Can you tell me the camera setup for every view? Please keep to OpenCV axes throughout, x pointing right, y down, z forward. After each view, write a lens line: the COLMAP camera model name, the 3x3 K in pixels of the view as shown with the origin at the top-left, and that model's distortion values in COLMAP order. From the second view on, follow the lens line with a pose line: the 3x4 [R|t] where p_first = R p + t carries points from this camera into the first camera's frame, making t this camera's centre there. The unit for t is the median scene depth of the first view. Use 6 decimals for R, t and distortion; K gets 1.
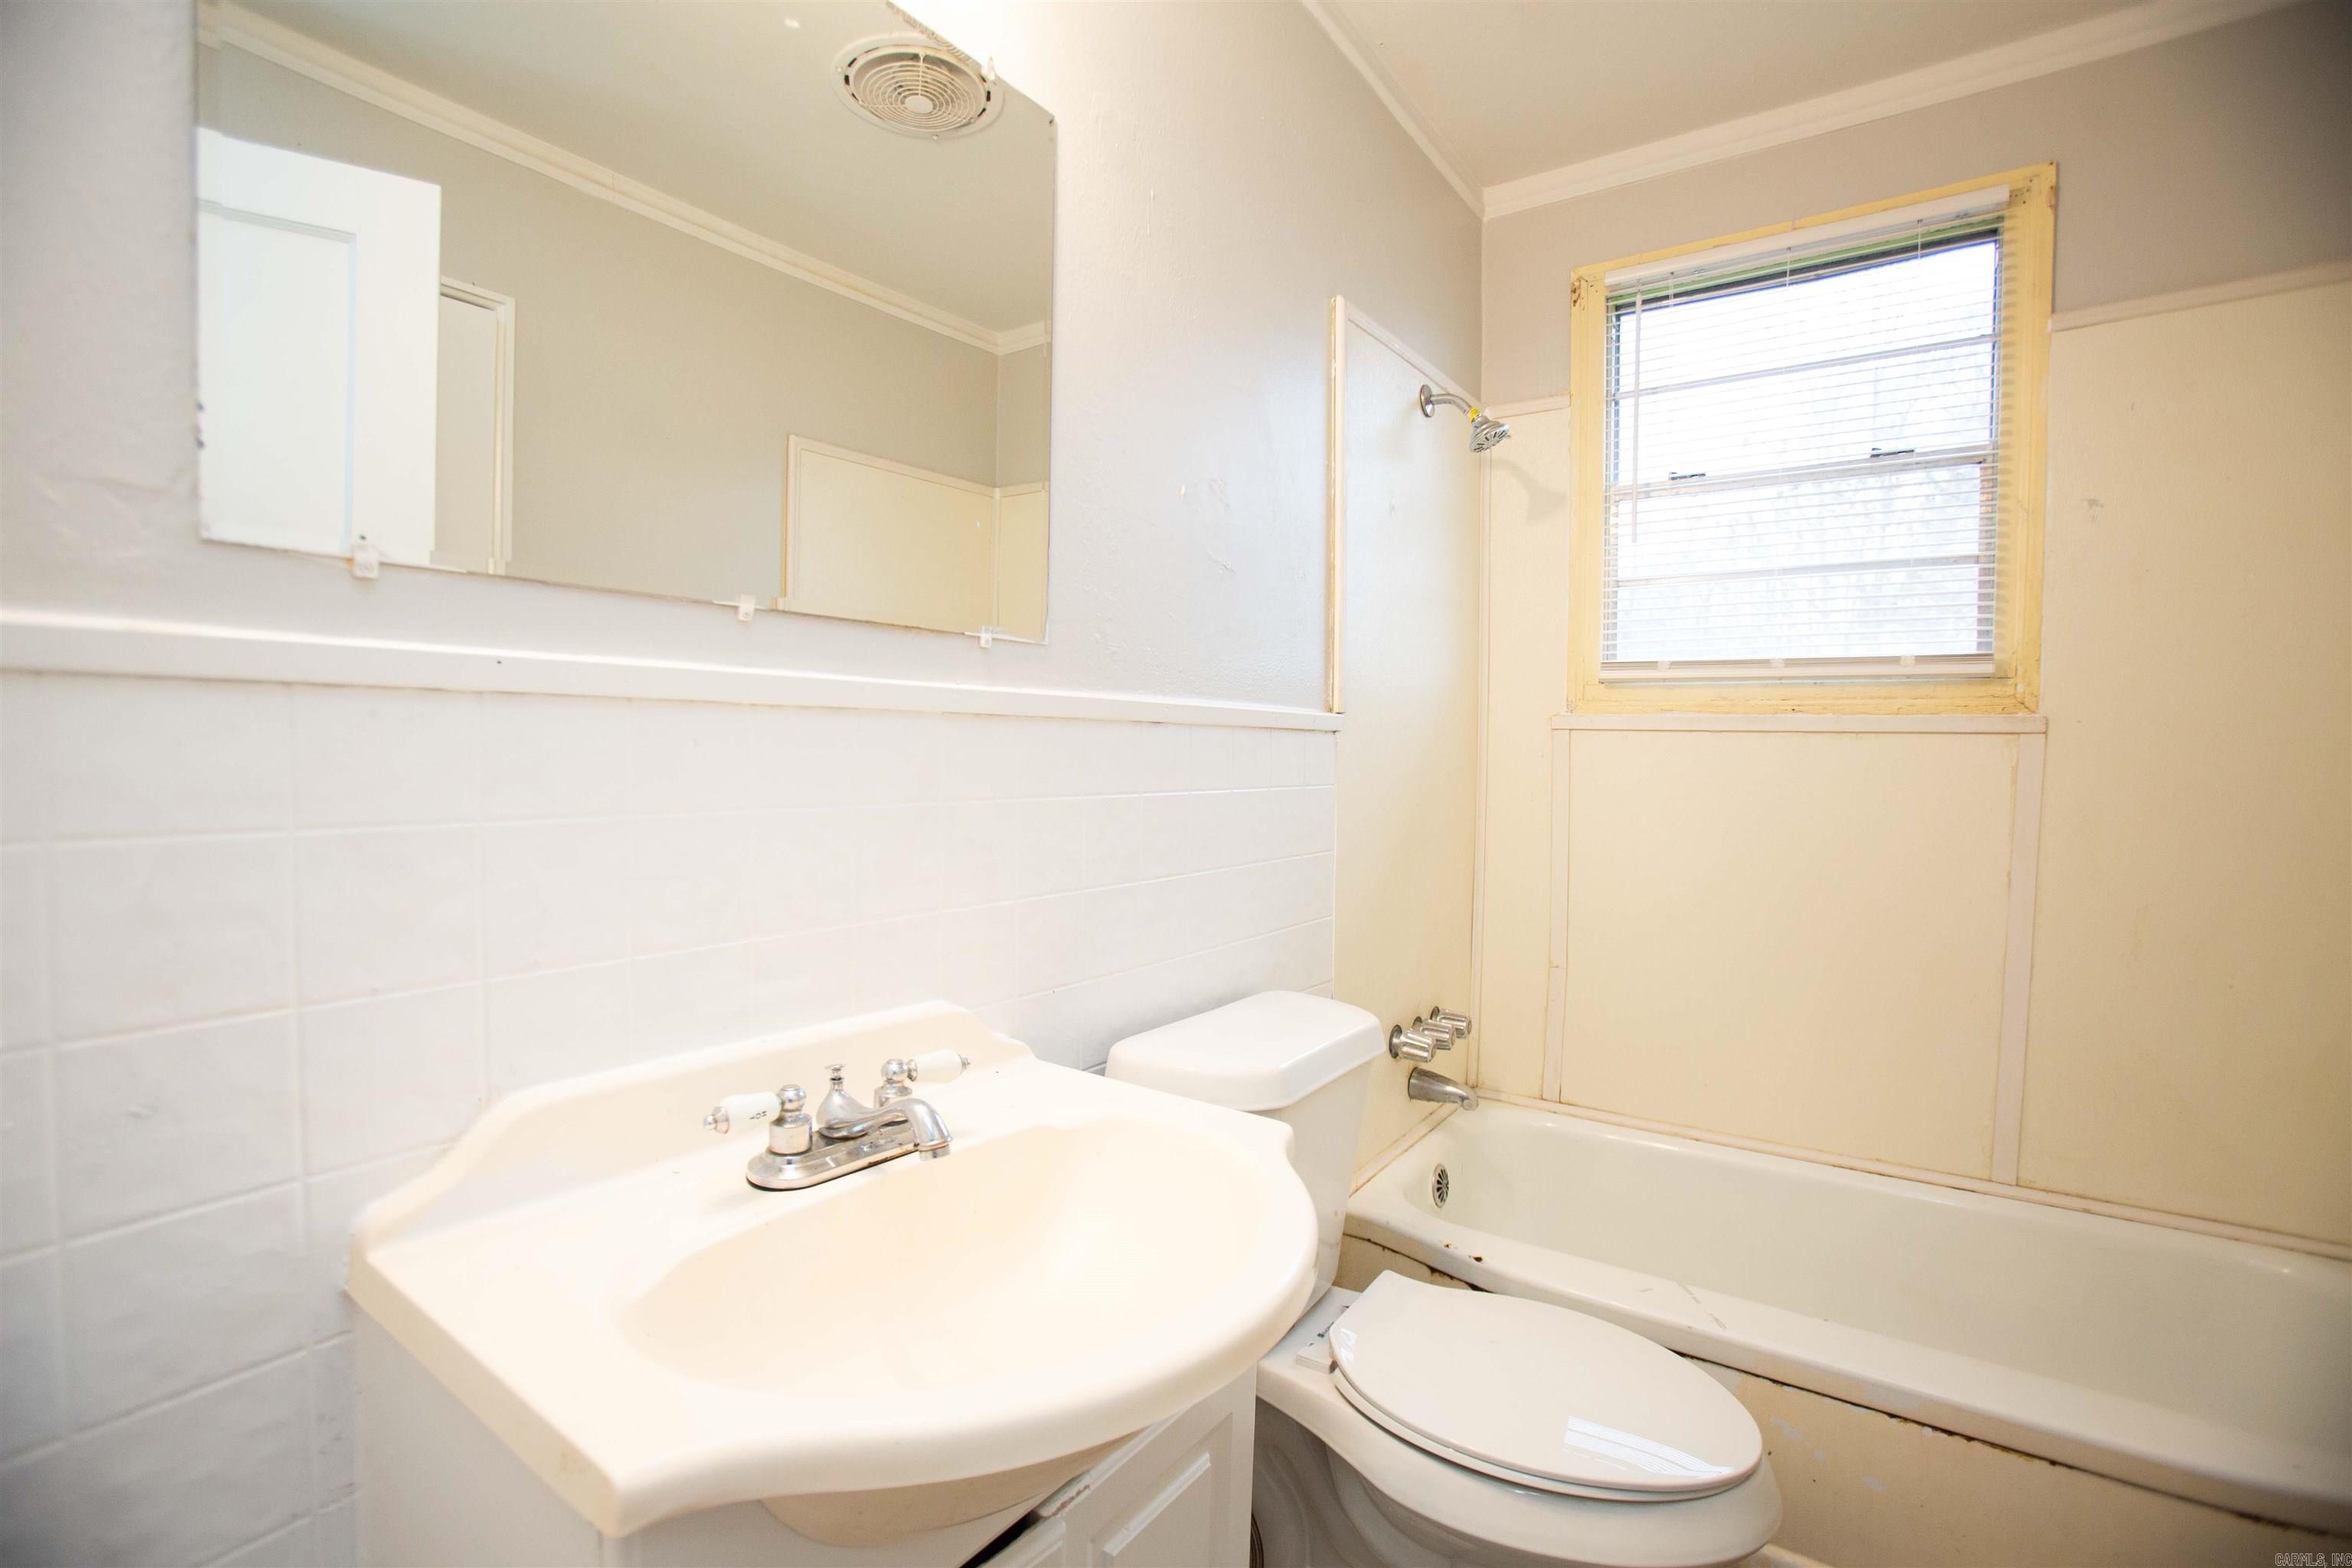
lens RADIAL K [[1085.6, 0, 1161.6], [0, 1085.6, 786.0], [0, 0, 1]] dist [-0.067156, 0.027382]
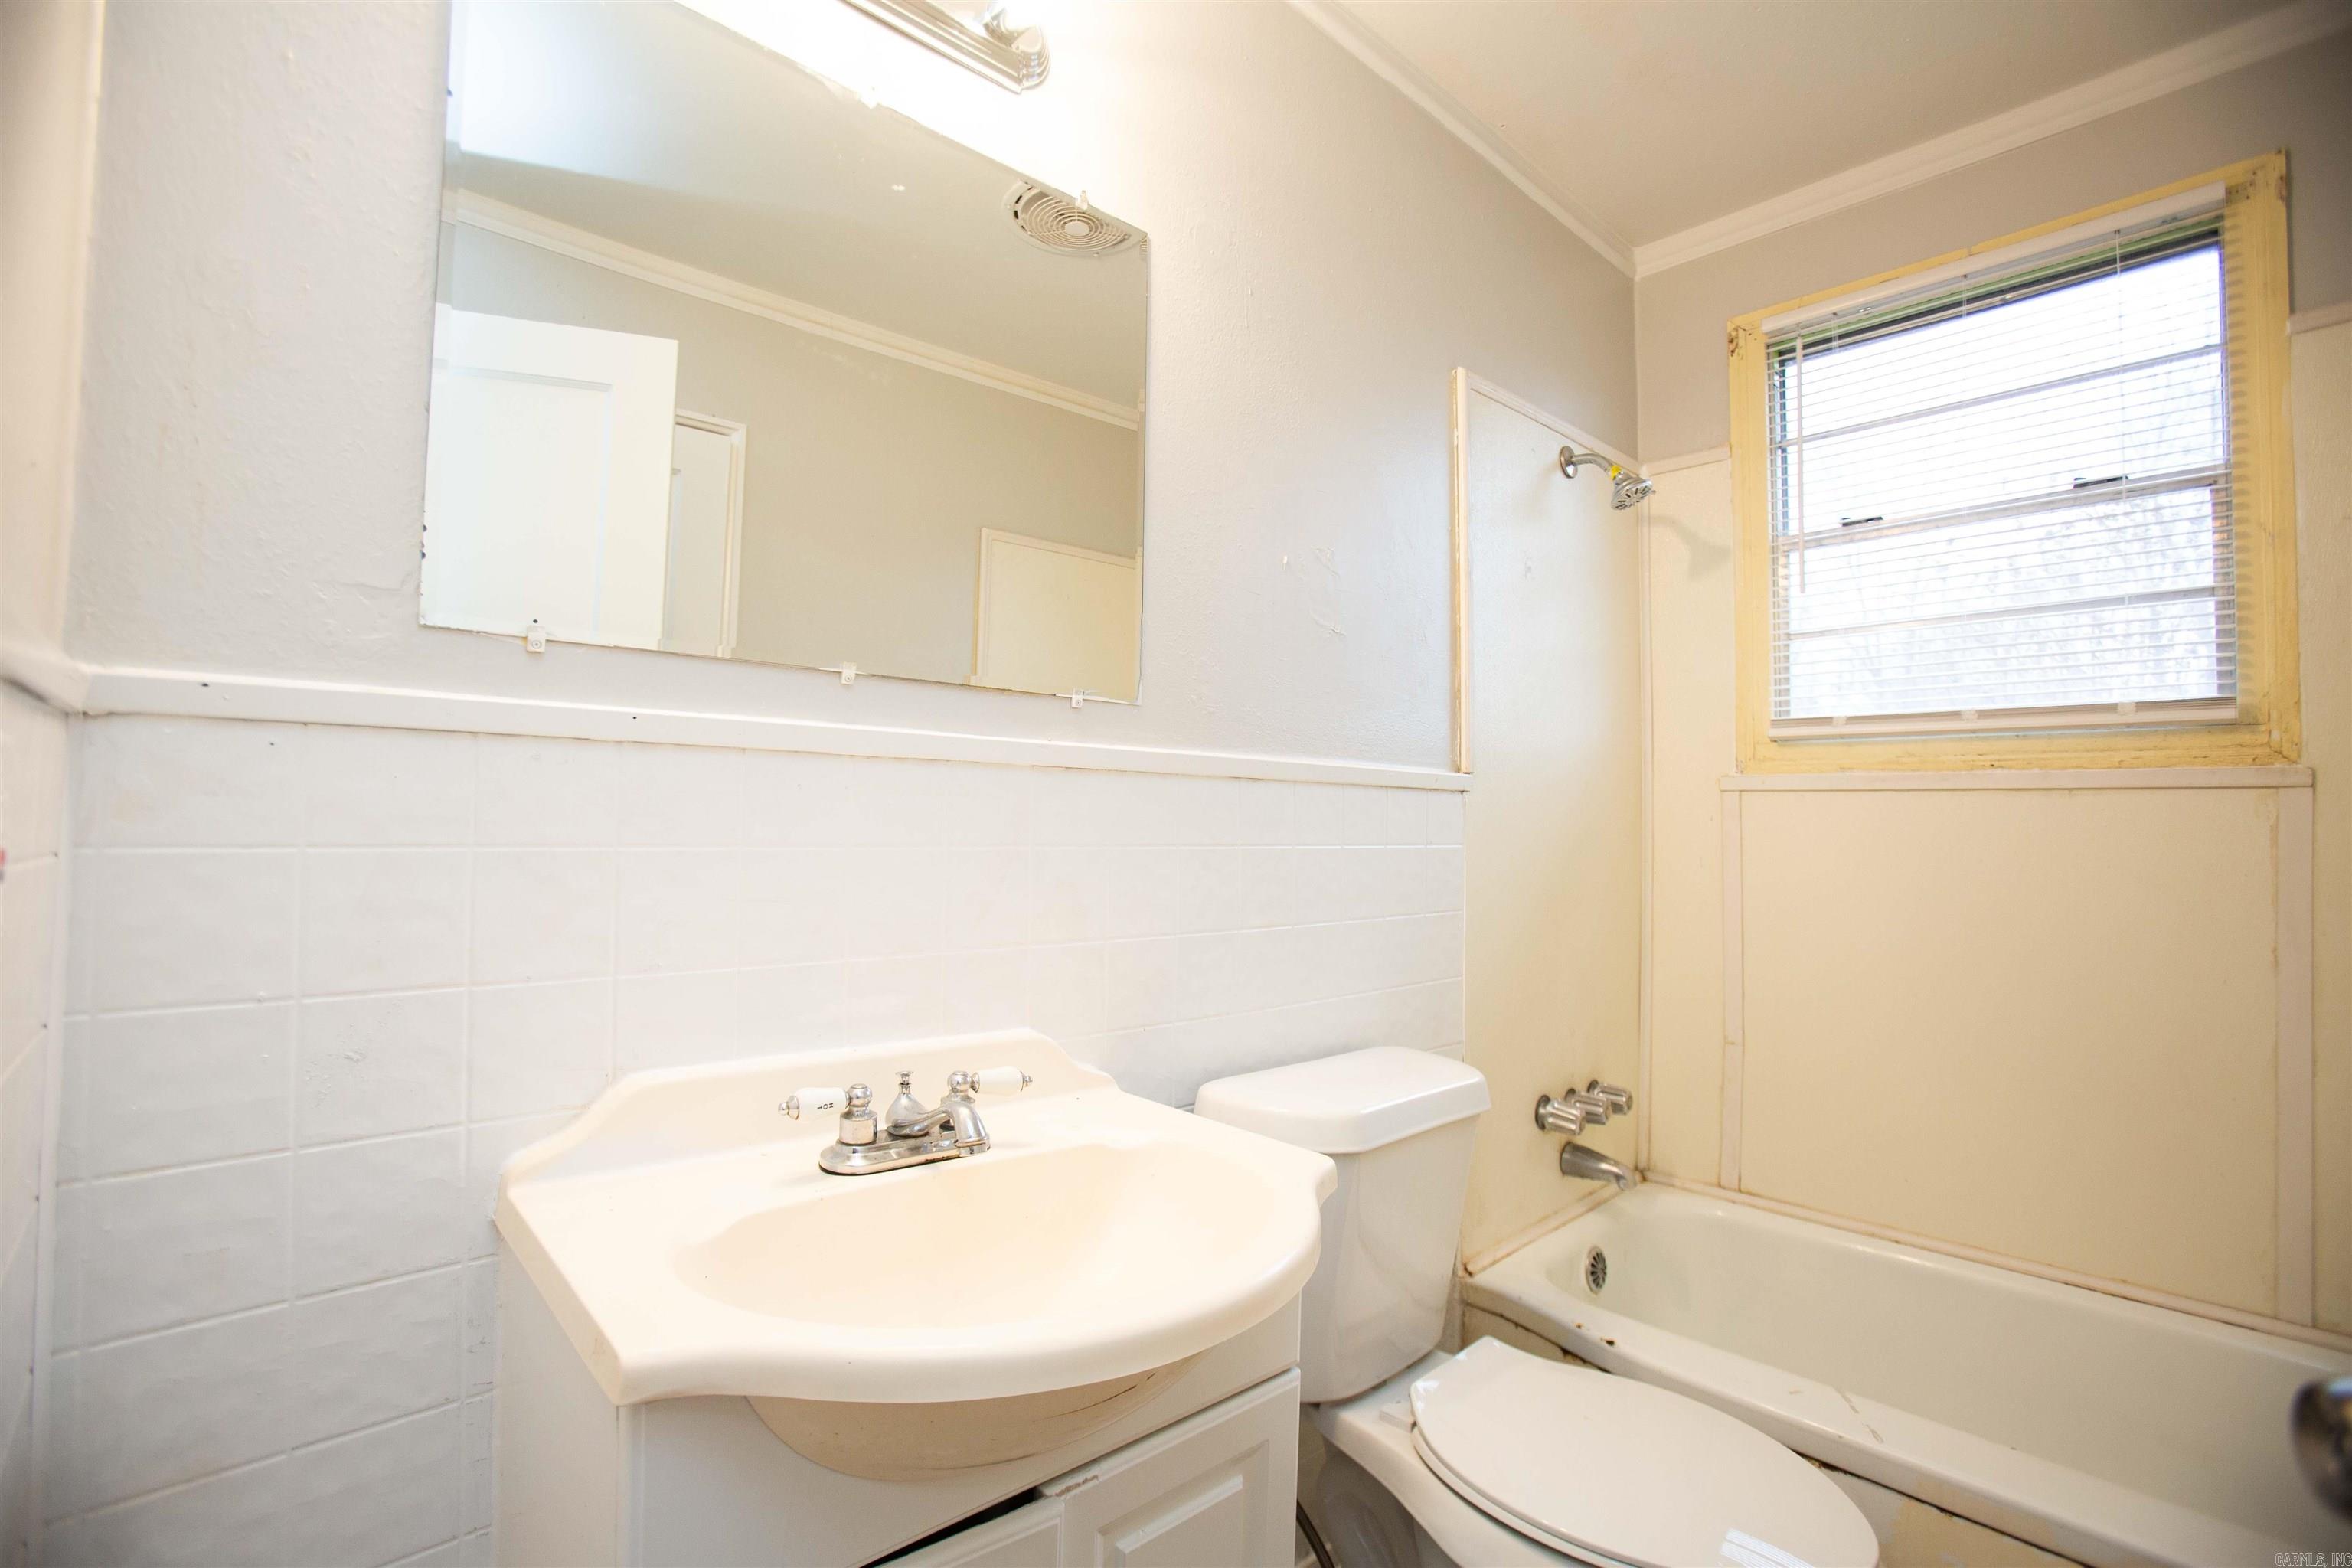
lens RADIAL K [[1085.6, 0, 1156.3], [0, 1085.6, 778.8], [0, 0, 1]] dist [-0.067156, 0.027382]
pose [[0.977758, -0.006939, -0.209622, 0.087486], [-0.009268, 0.997047, -0.076236, 0.016576], [0.209532, 0.076483, 0.974806, -0.032404]]
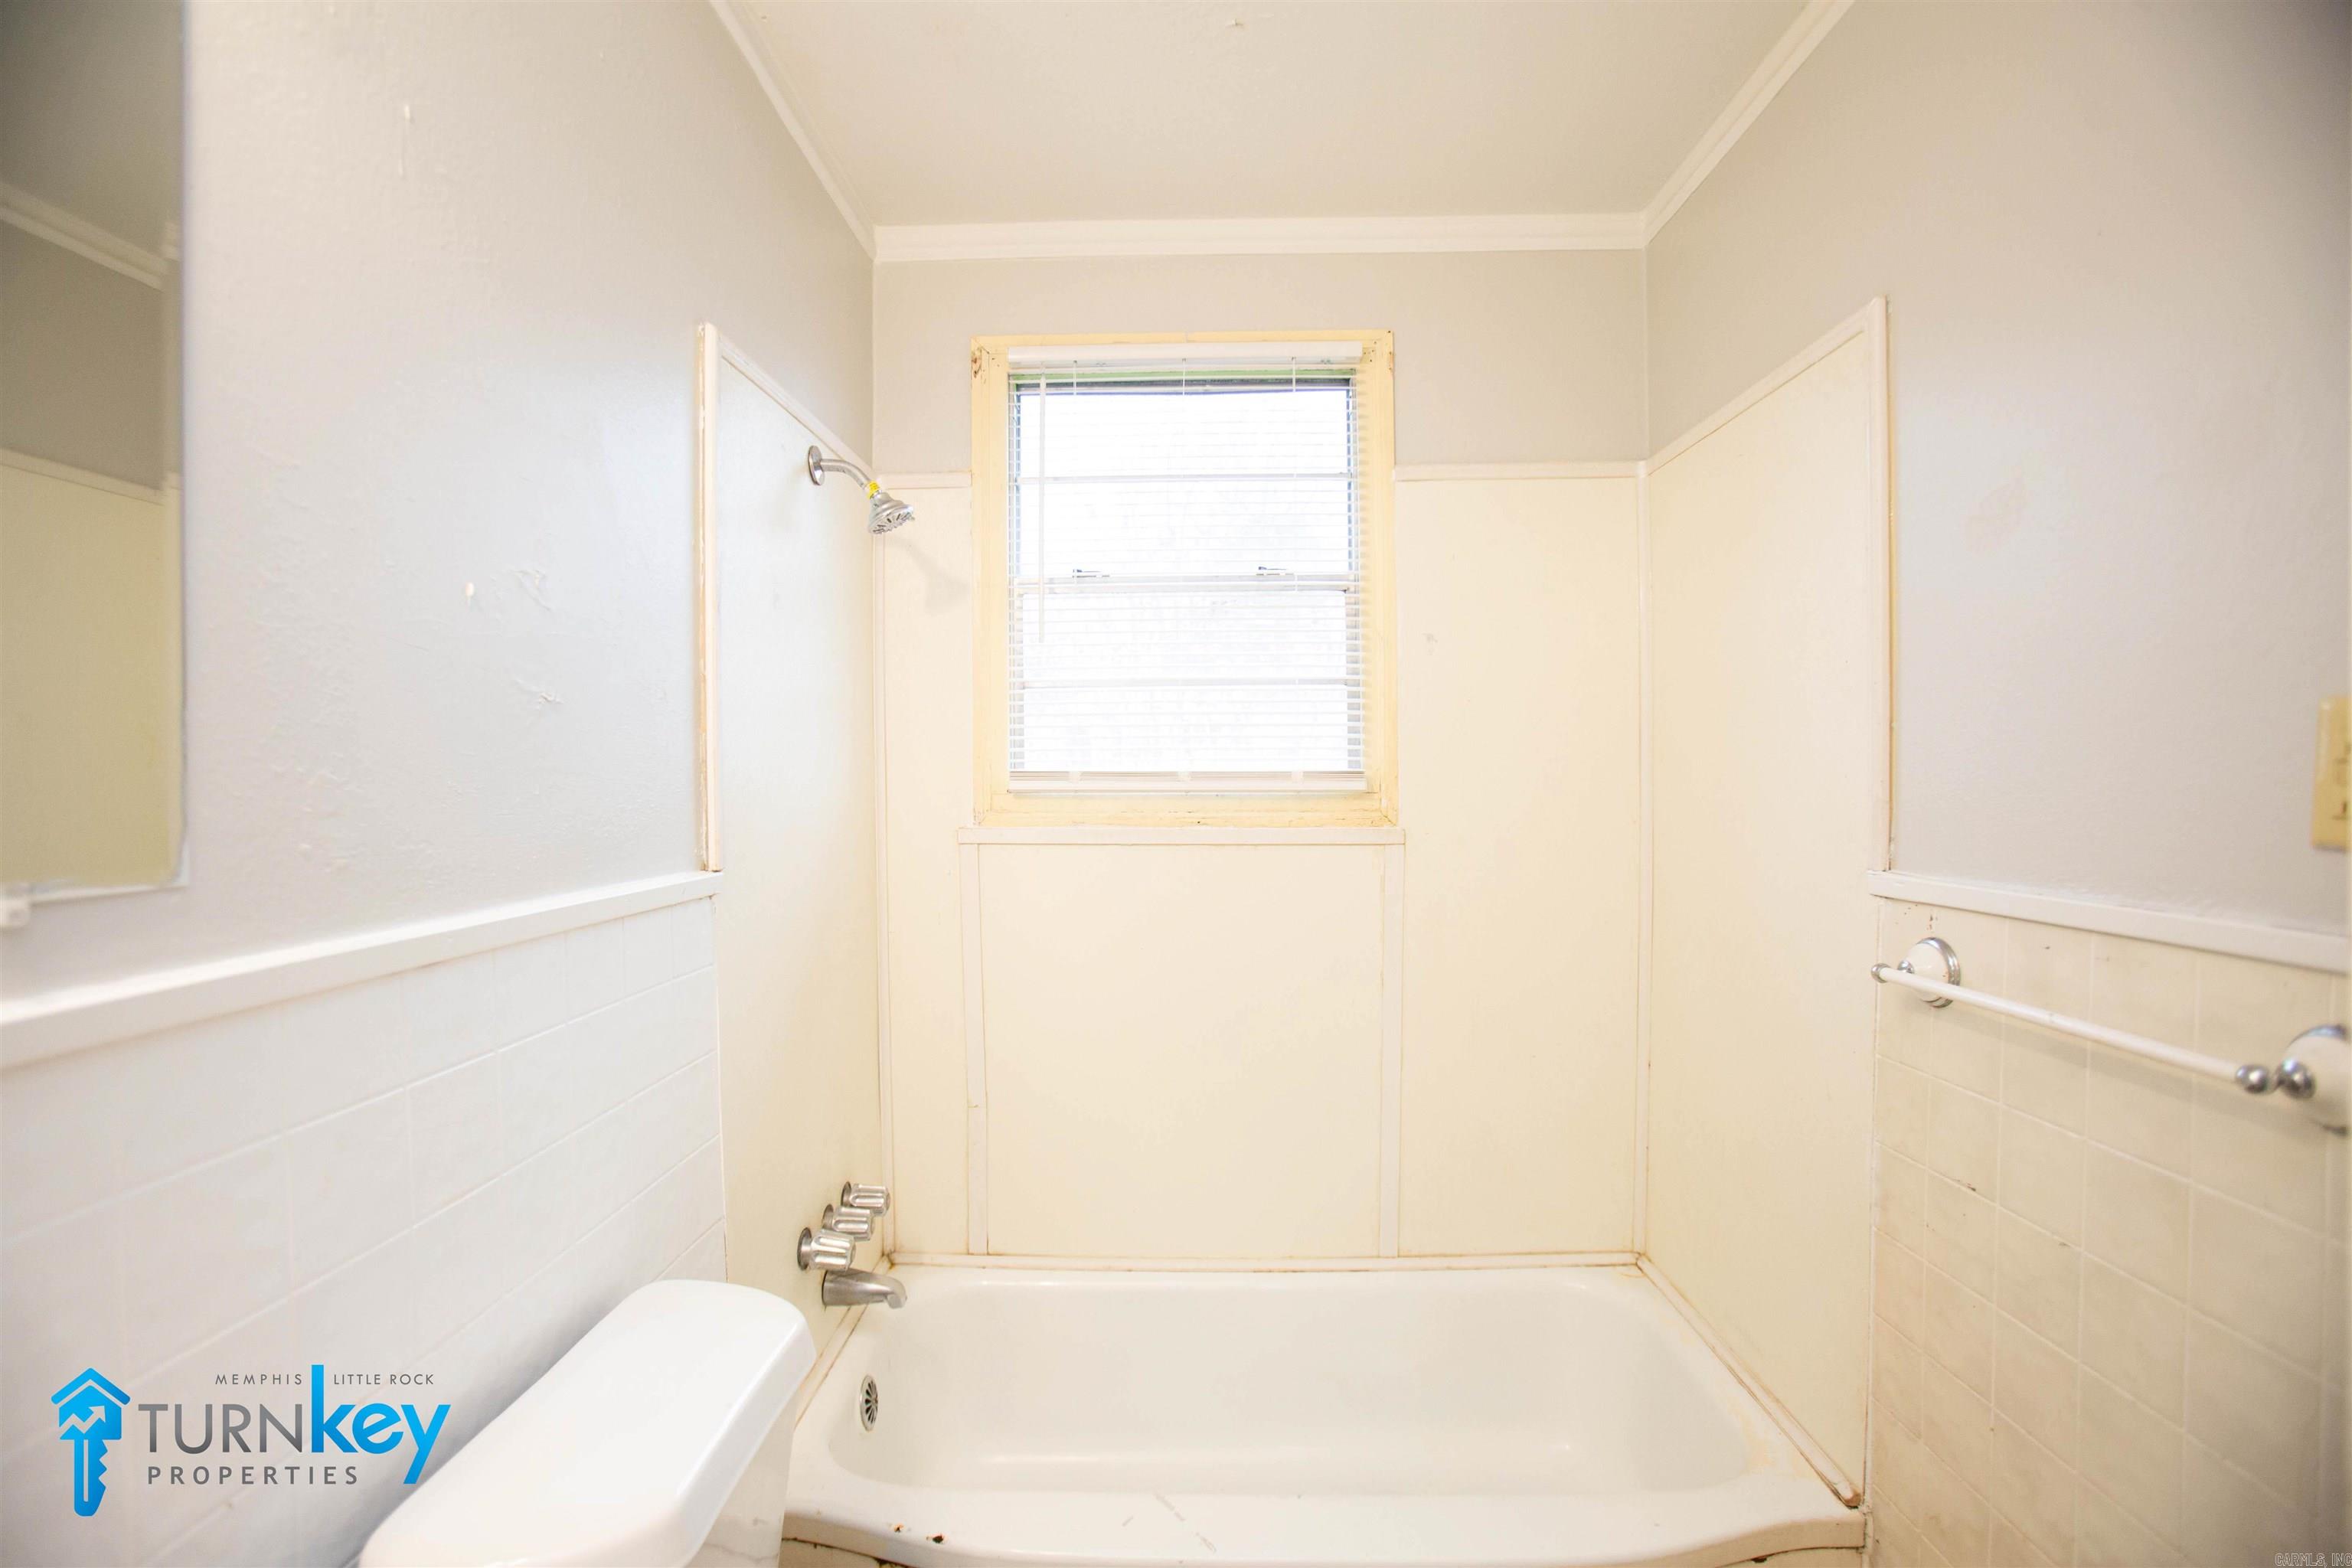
lens RADIAL K [[1085.6, 0, 1173.0], [0, 1085.6, 800.4], [0, 0, 1]] dist [-0.067156, 0.027382]
pose [[0.830862, -0.028018, 0.555773, 0.010487], [0.035069, 0.999383, -0.002046, -0.097789], [-0.555373, 0.021191, 0.831331, 0.180111]]
